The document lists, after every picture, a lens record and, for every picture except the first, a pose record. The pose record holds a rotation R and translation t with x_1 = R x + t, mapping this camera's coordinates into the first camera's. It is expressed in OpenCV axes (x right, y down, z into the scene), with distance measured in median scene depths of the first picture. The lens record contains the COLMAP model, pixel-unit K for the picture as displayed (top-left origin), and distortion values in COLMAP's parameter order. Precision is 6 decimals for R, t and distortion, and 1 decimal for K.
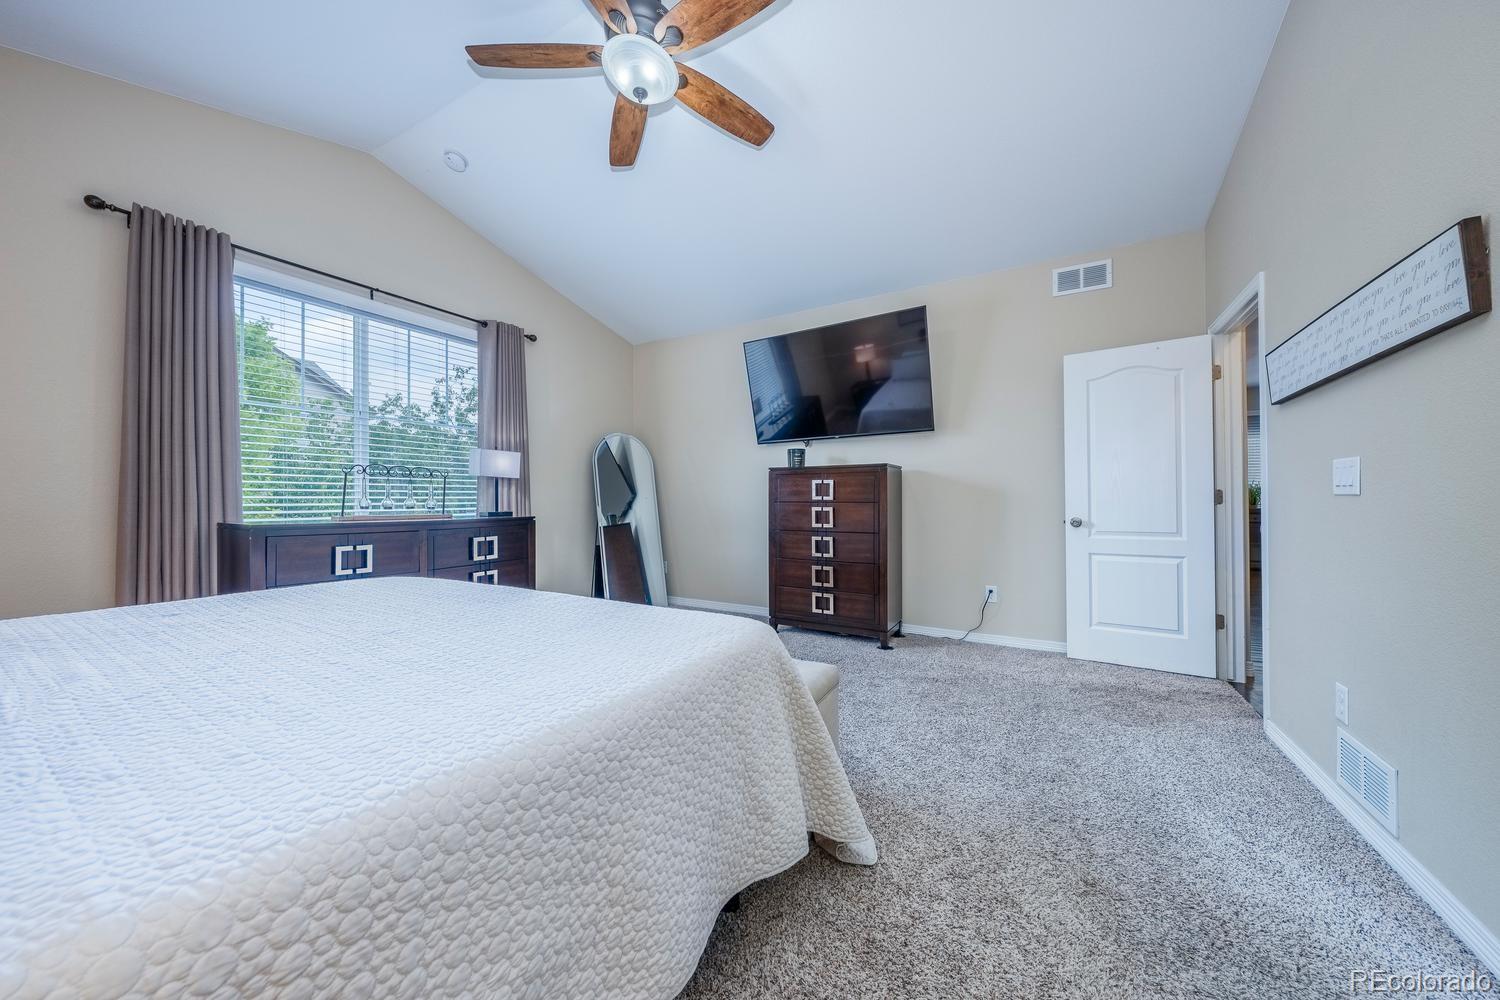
lens RADIAL K [[523.5, 0, 750.0], [0, 523.5, 500.0], [0, 0, 1]] dist [-0.000076, -0.000034]
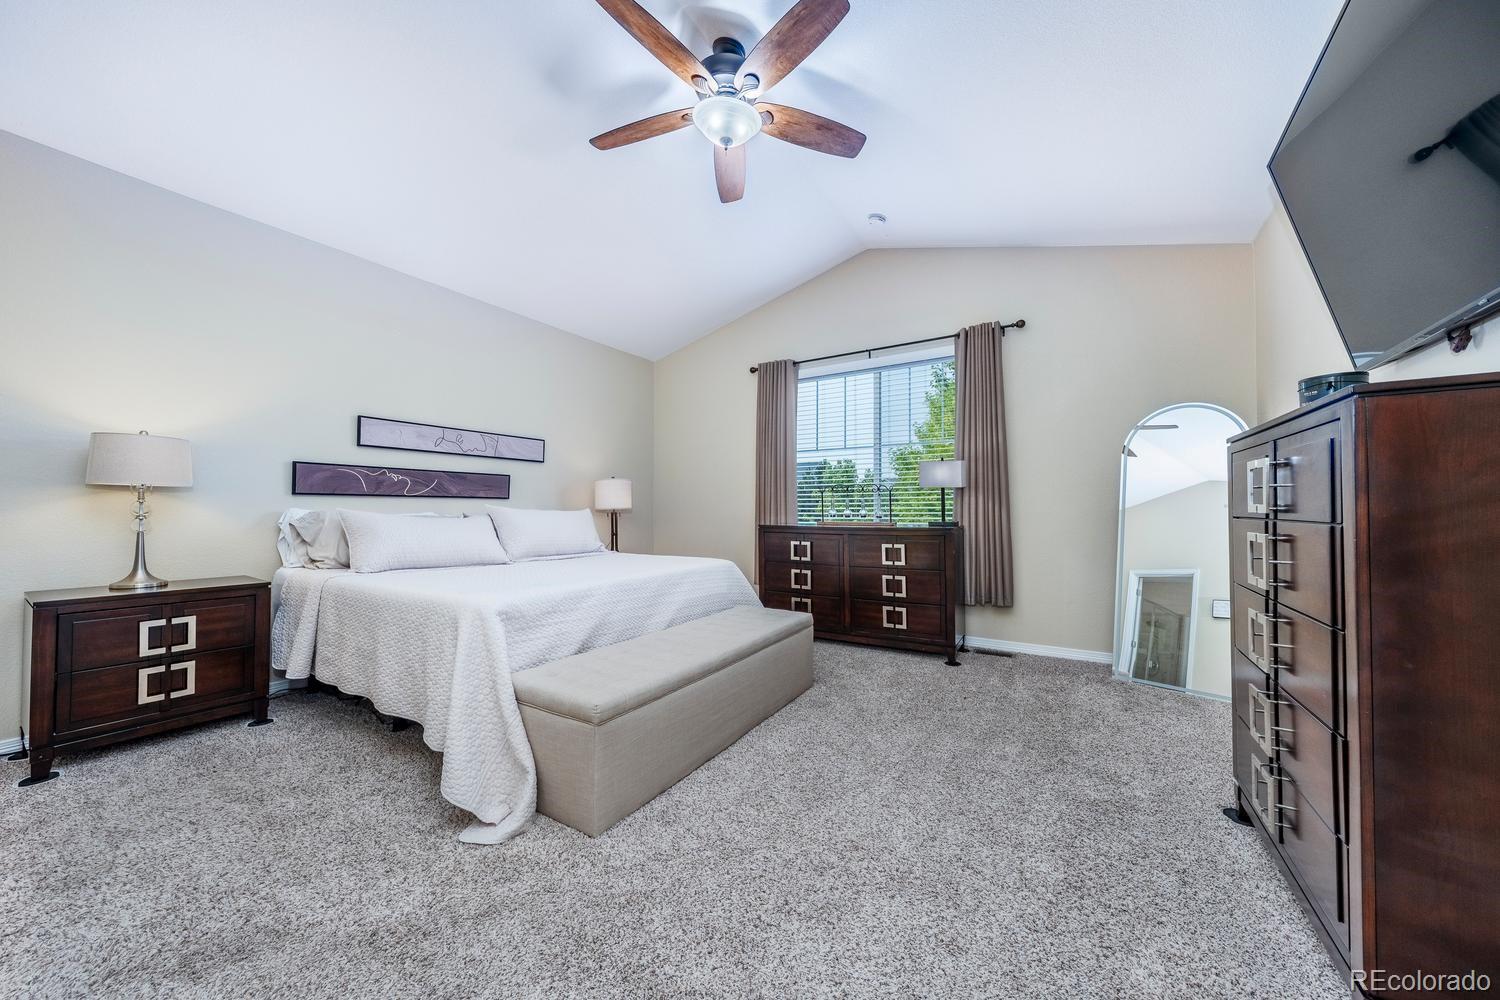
lens RADIAL K [[523.5, 0, 750.0], [0, 523.5, 500.0], [0, 0, 1]] dist [-0.000076, -0.000034]
pose [[-0.041800, -0.017257, -0.998977, 0.595996], [0.002484, 0.999846, -0.017376, -0.003036], [0.999123, -0.003208, -0.041751, 0.744134]]
